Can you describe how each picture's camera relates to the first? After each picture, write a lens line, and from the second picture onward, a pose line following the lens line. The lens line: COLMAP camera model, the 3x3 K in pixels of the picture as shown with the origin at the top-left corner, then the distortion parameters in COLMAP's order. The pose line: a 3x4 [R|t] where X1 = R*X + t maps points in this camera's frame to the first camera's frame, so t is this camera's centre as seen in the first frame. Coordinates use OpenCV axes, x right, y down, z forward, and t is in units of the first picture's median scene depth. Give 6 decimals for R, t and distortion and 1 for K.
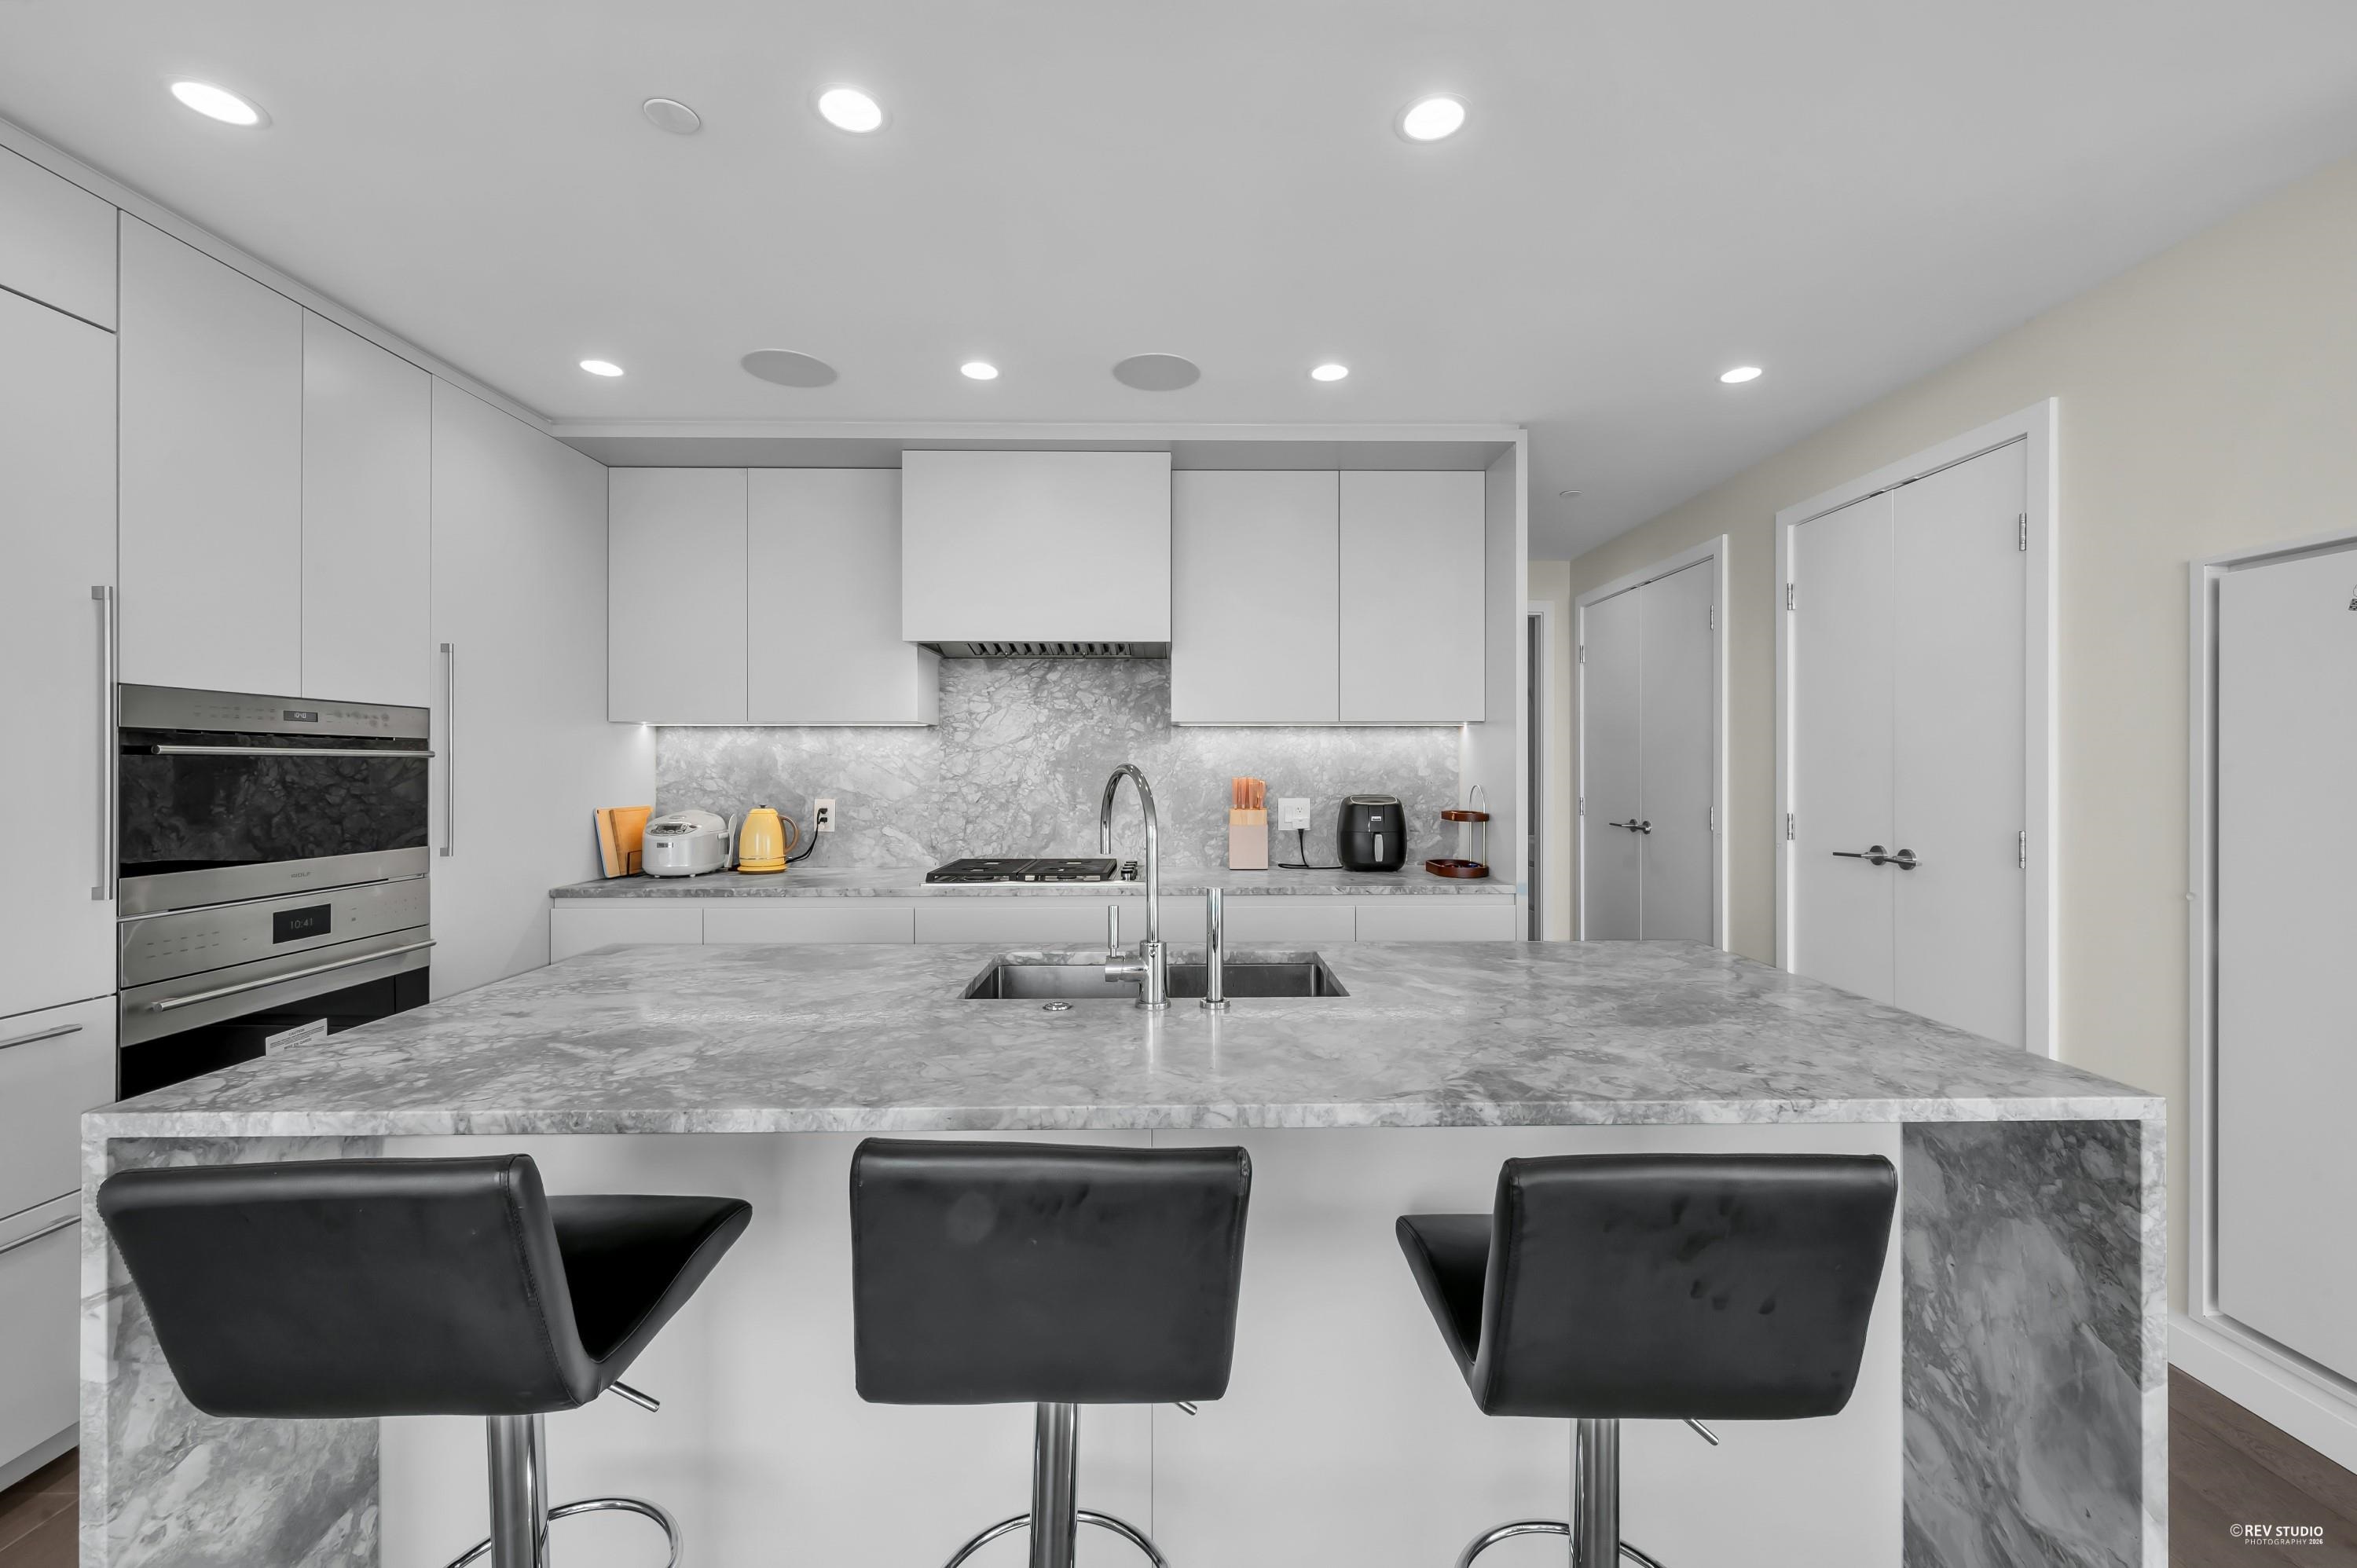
lens RADIAL K [[950.0, 0, 1186.0], [0, 950.0, 768.0], [0, 0, 1]] dist [0.004854, -0.001470]
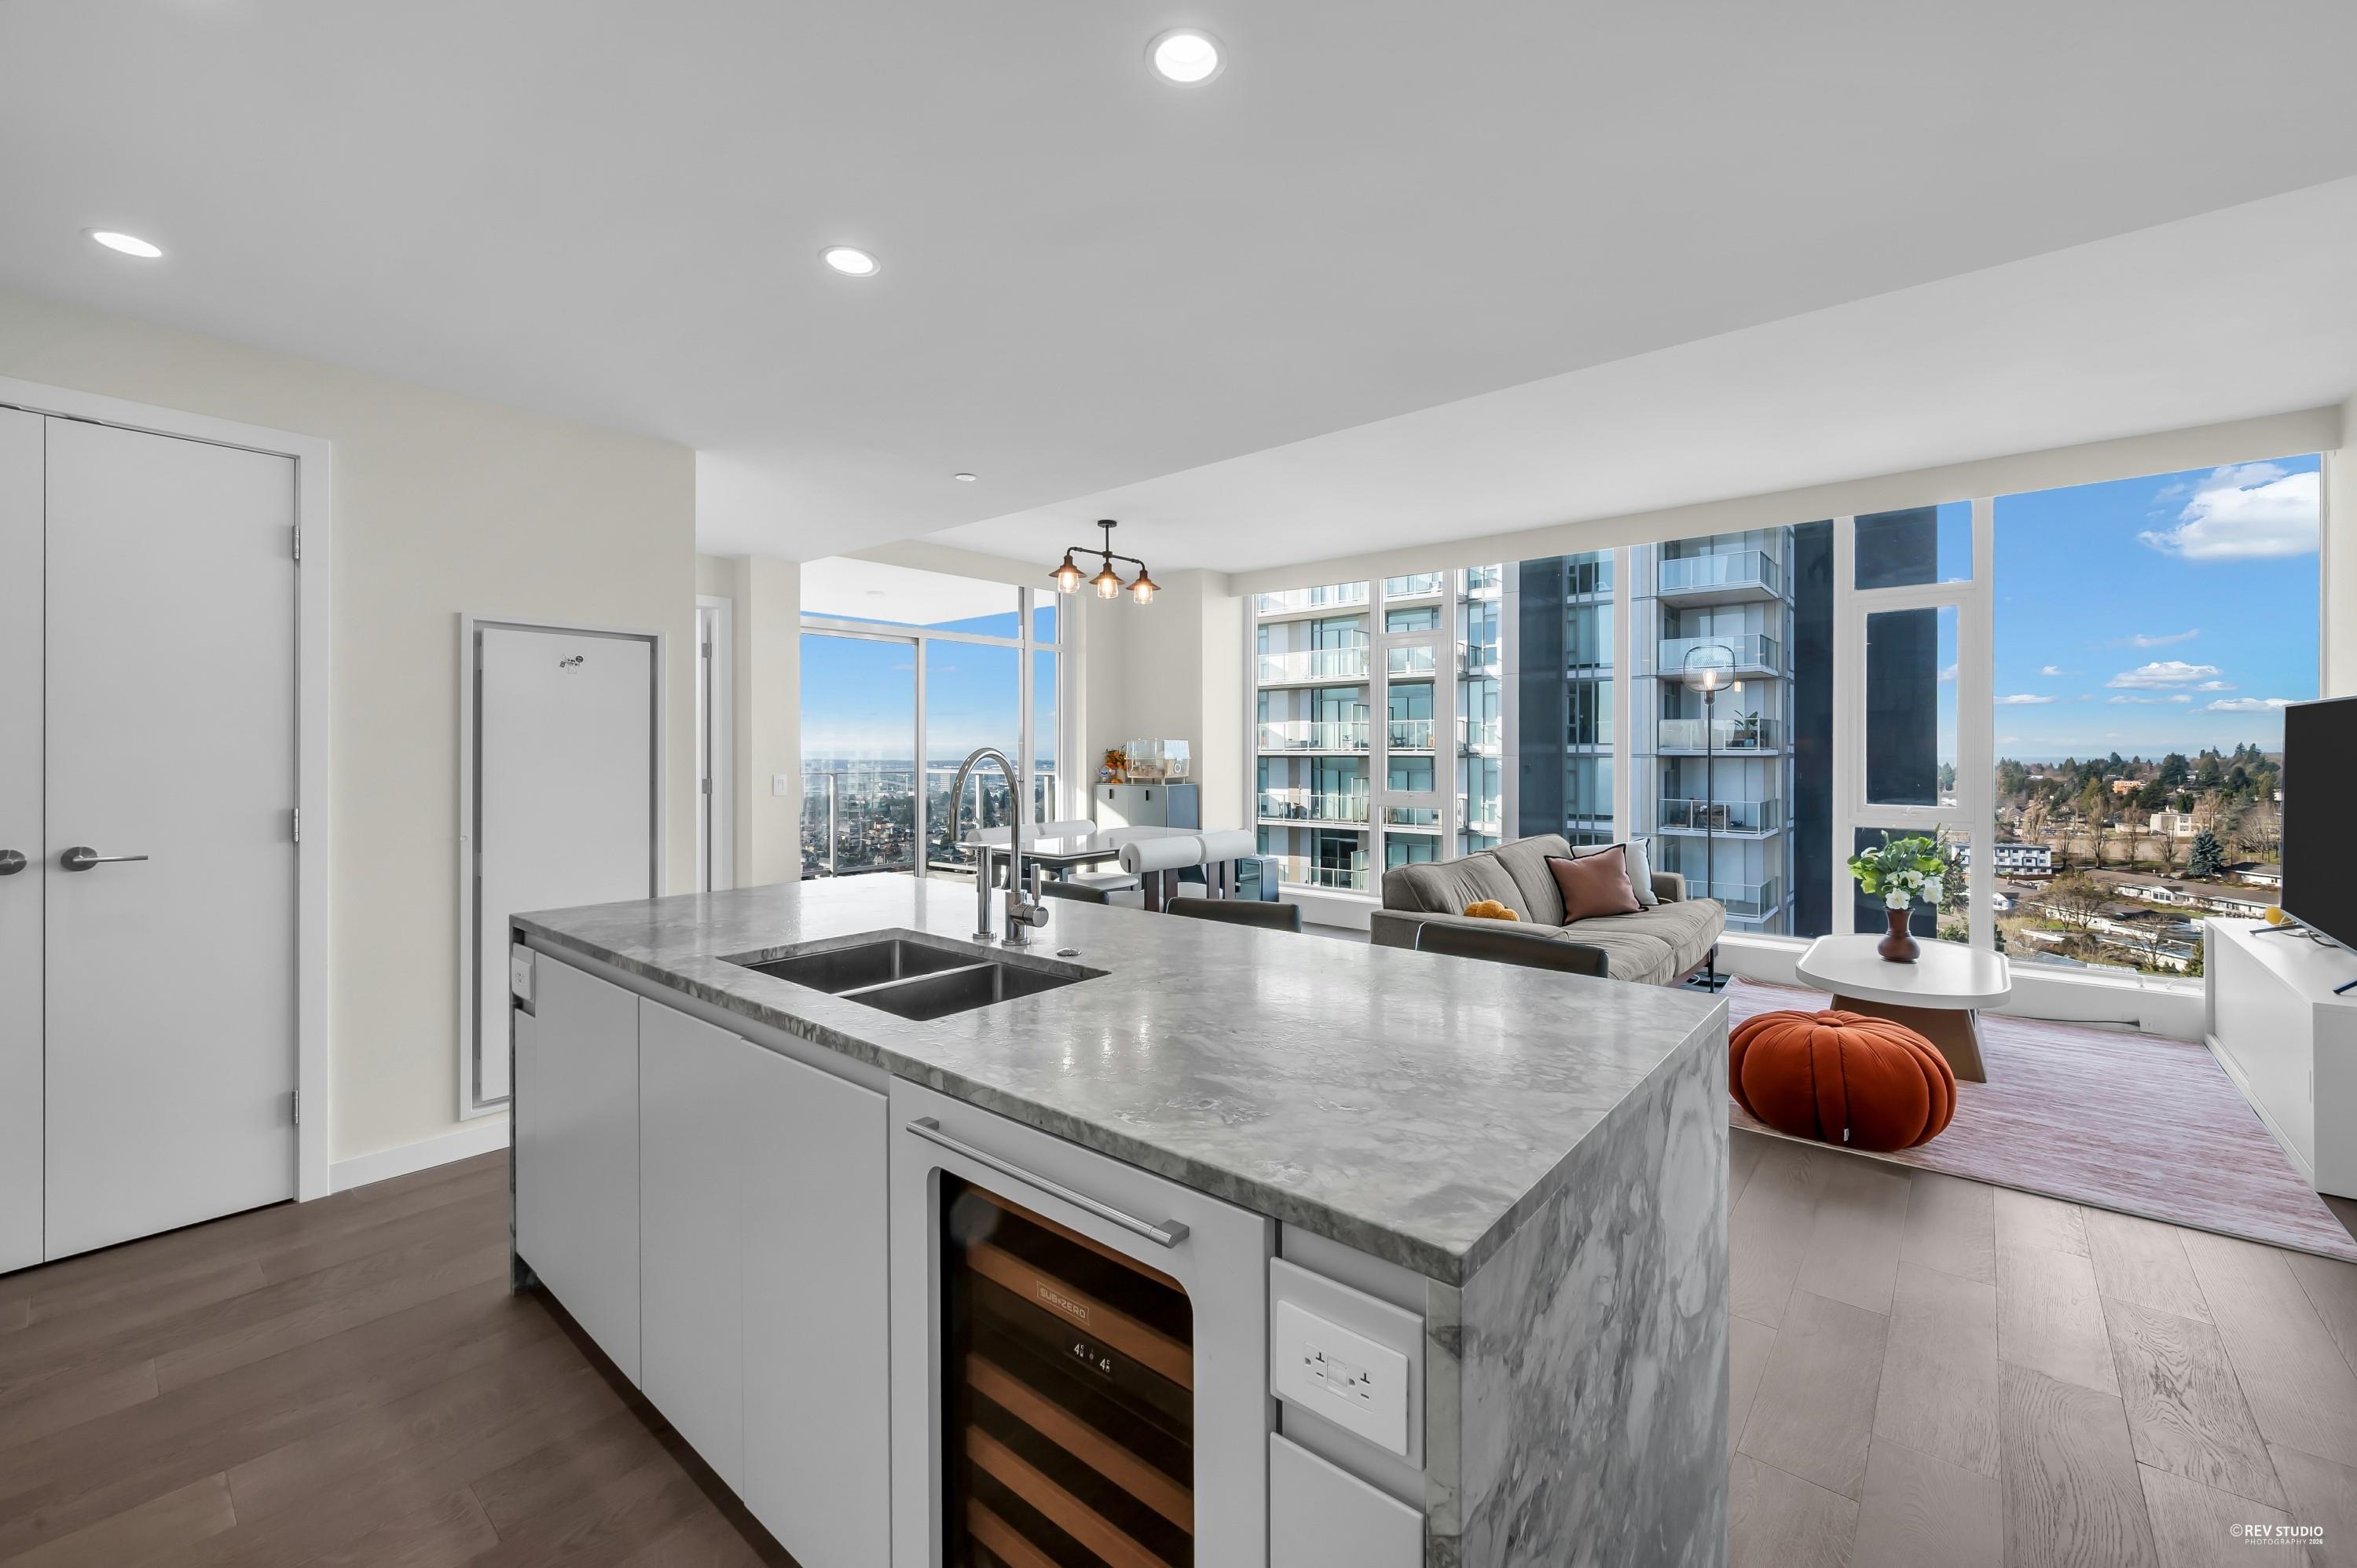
lens RADIAL K [[950.0, 0, 1194.9], [0, 950.0, 748.4], [0, 0, 1]] dist [0.004854, -0.001470]
pose [[-0.760961, 0.003228, 0.648789, -0.430251], [0.000032, 0.999988, -0.004939, 0.000613], [-0.648797, -0.003738, -0.760952, 0.760802]]
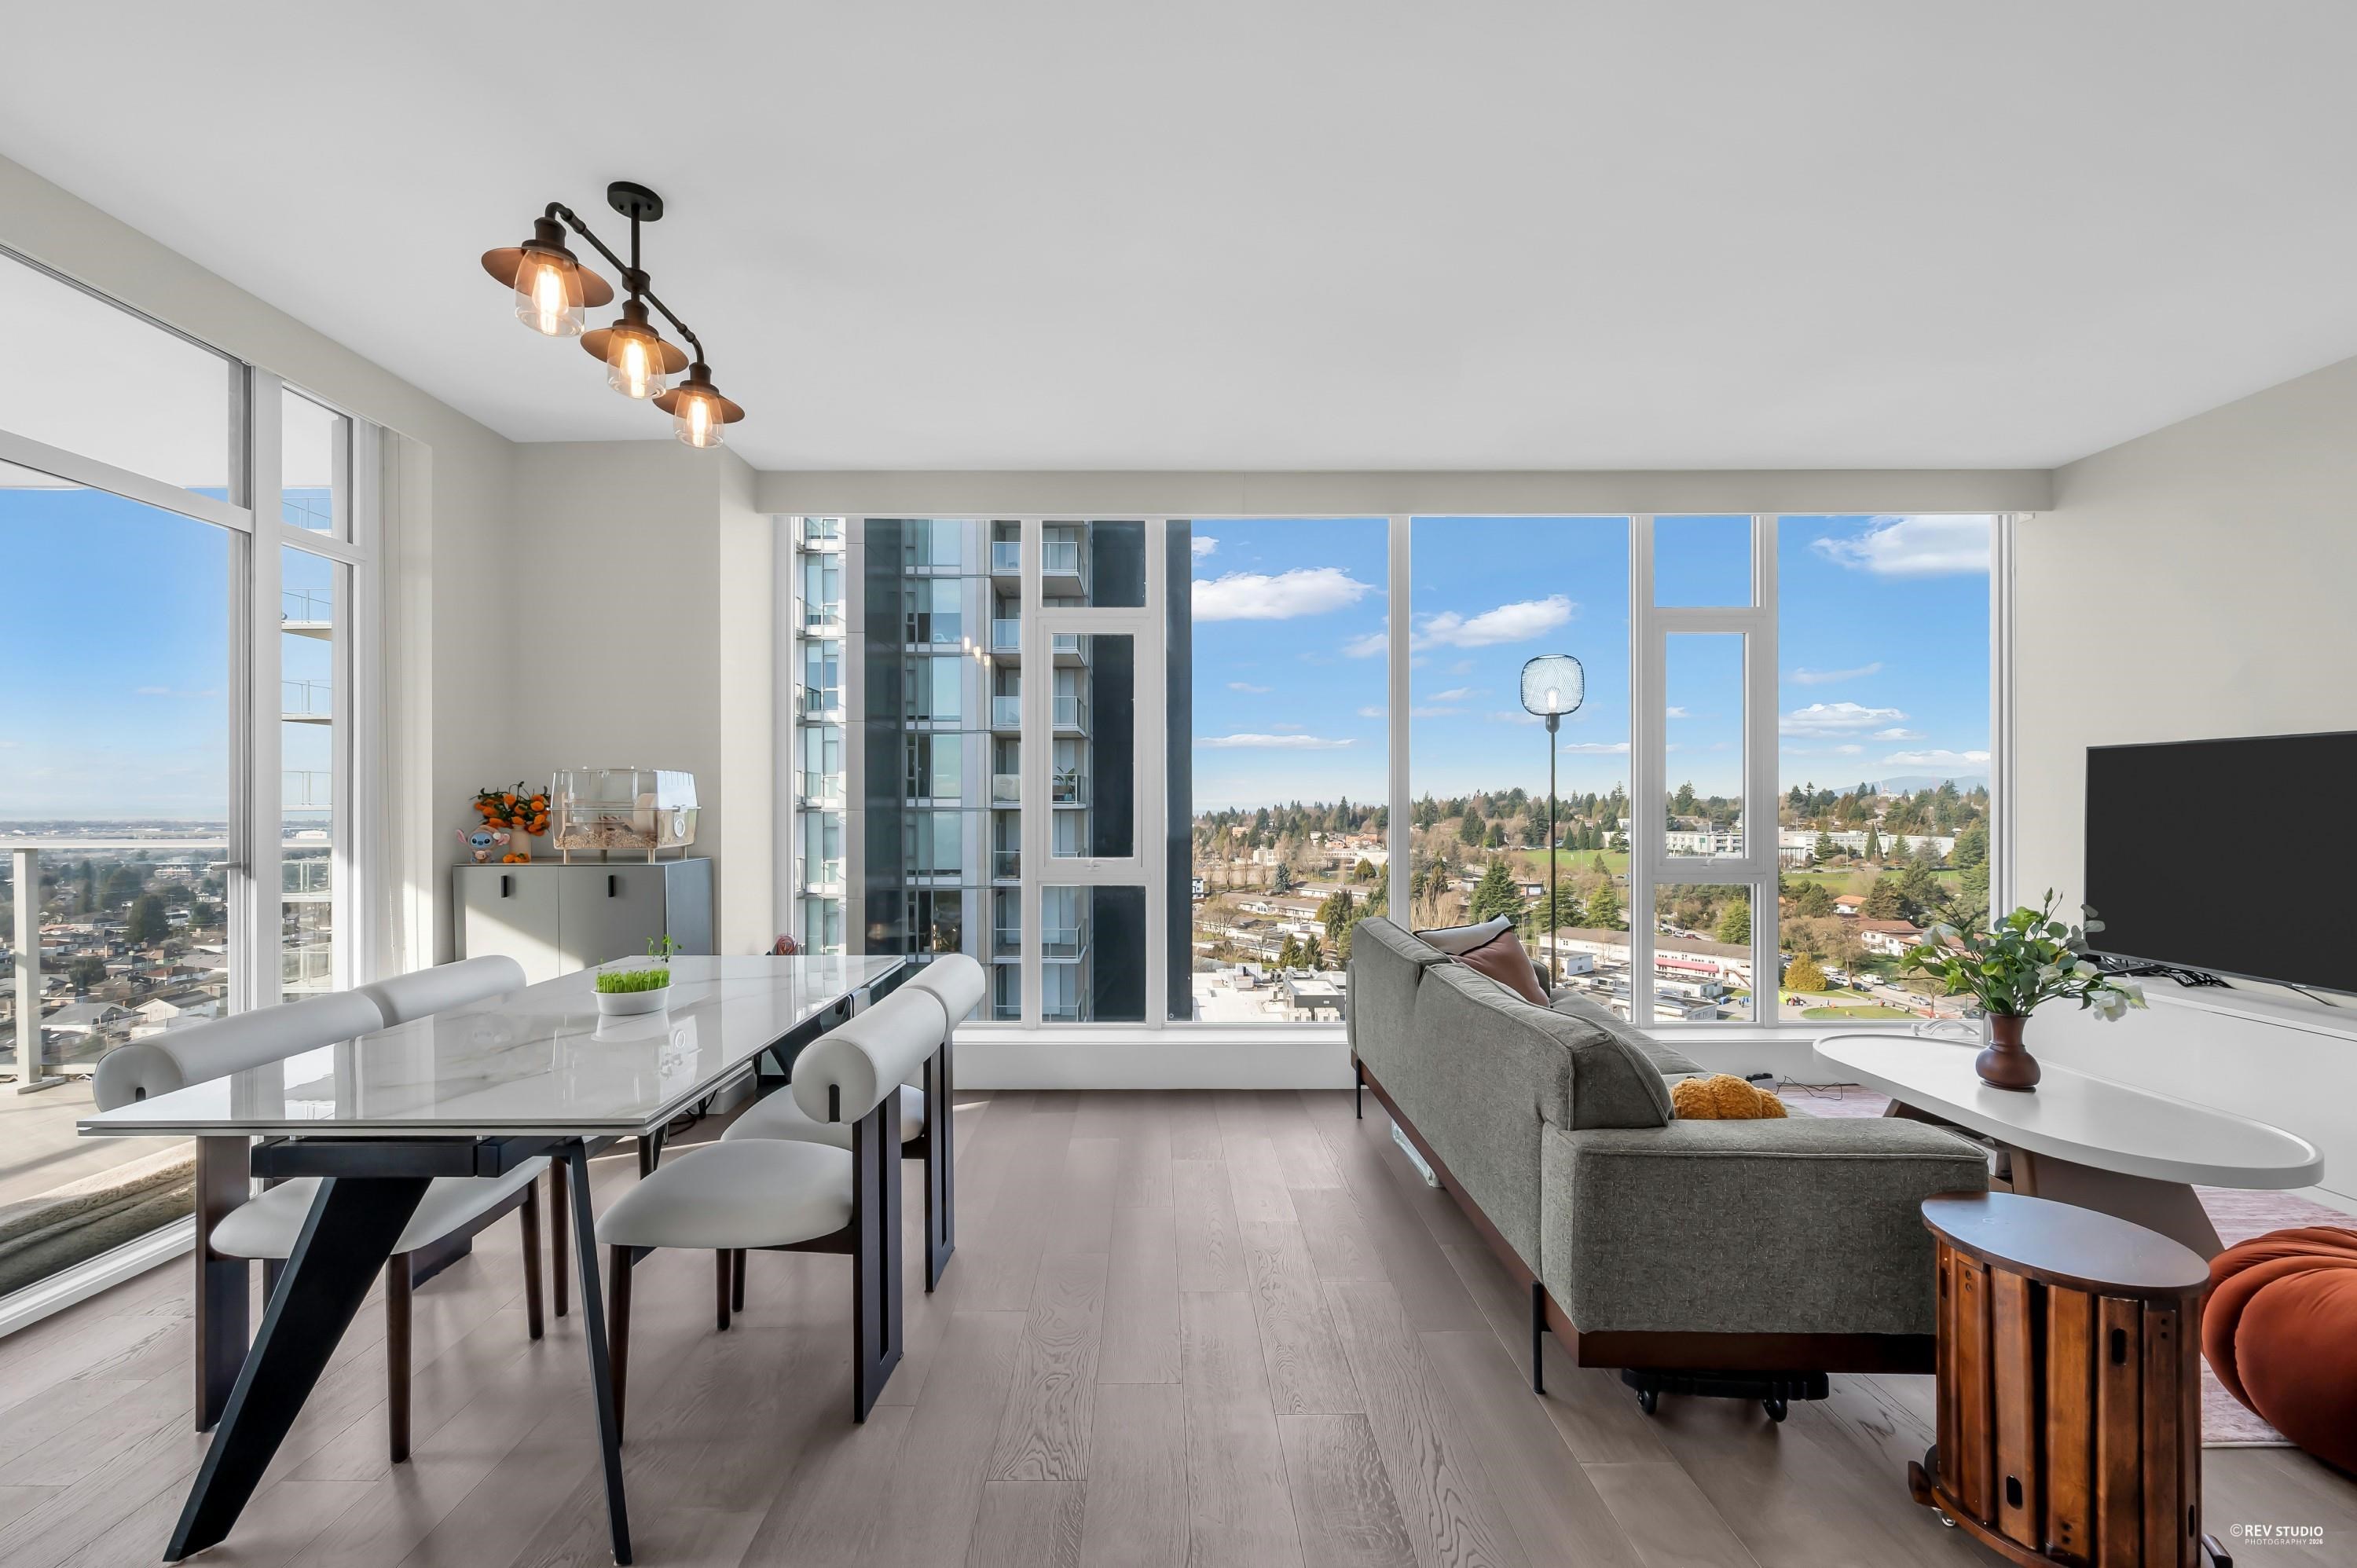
lens RADIAL K [[950.0, 0, 1162.3], [0, 950.0, 804.1], [0, 0, 1]] dist [0.004854, -0.001470]
pose [[-0.999982, 0.001415, 0.005896, 0.357231], [0.001394, 0.999992, -0.003686, 0.011356], [-0.005901, -0.003677, -0.999976, 0.269428]]
